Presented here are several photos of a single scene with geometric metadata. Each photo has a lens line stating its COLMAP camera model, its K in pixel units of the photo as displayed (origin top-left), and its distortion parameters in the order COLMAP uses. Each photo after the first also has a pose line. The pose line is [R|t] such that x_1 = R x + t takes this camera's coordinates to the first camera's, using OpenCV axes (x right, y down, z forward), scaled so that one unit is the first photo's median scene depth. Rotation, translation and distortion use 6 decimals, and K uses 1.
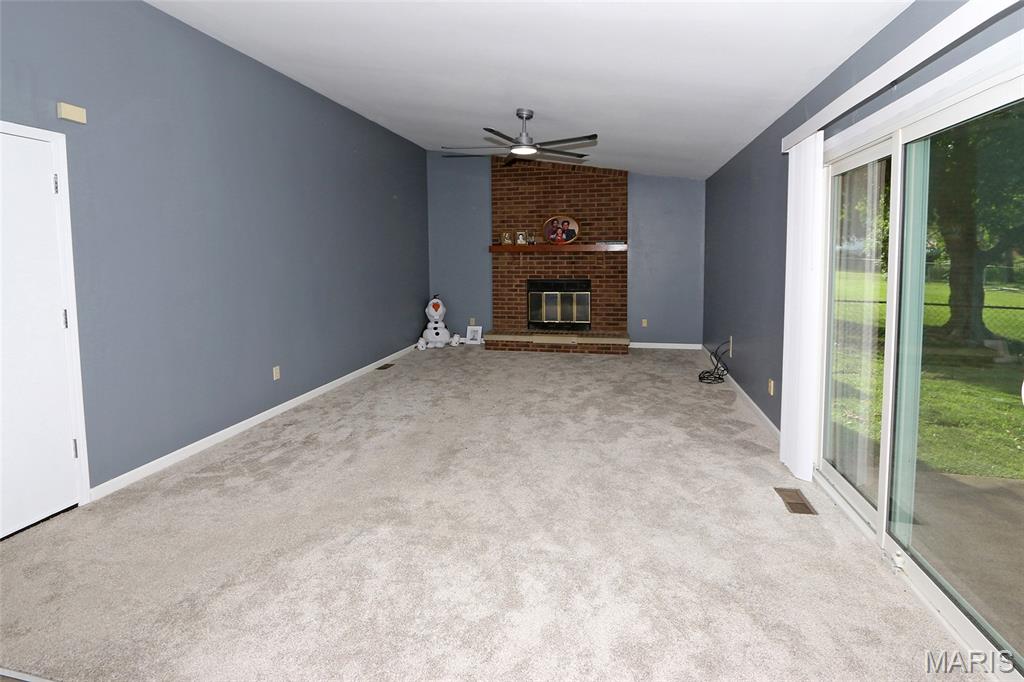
lens RADIAL K [[496.2, 0, 490.9], [0, 496.2, 272.7], [0, 0, 1]] dist [-0.015638, 0.000937]
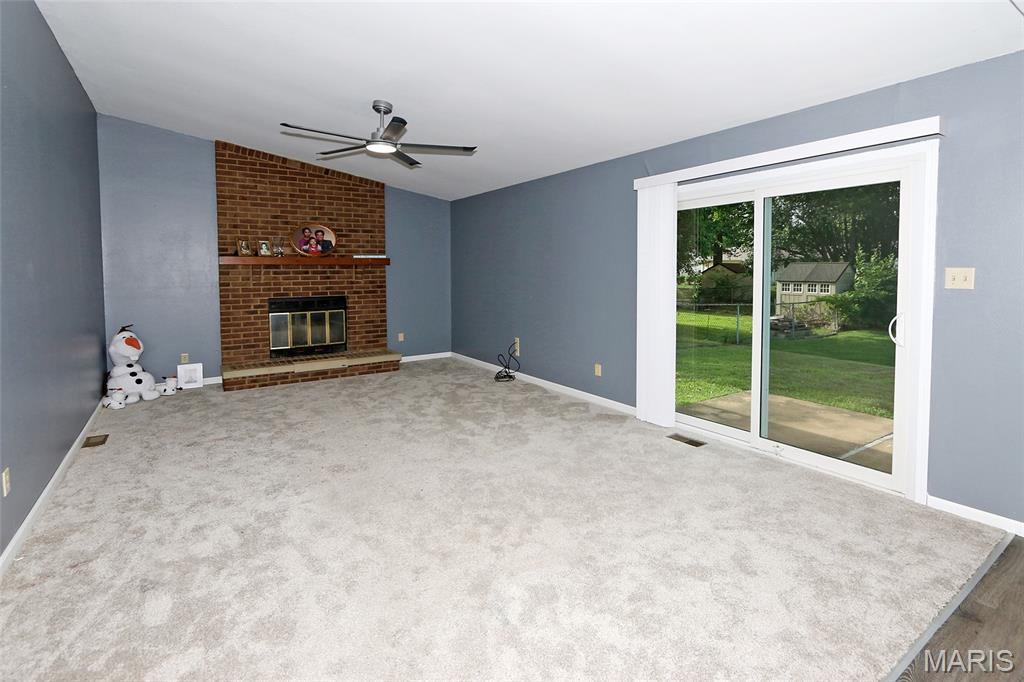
lens RADIAL K [[496.2, 0, 532.8], [0, 496.2, 281.6], [0, 0, 1]] dist [-0.015638, 0.000937]
pose [[0.670633, -0.012392, 0.741686, -0.250088], [0.026710, 0.999615, -0.007449, 0.003545], [-0.741309, 0.024806, 0.670706, 0.128306]]
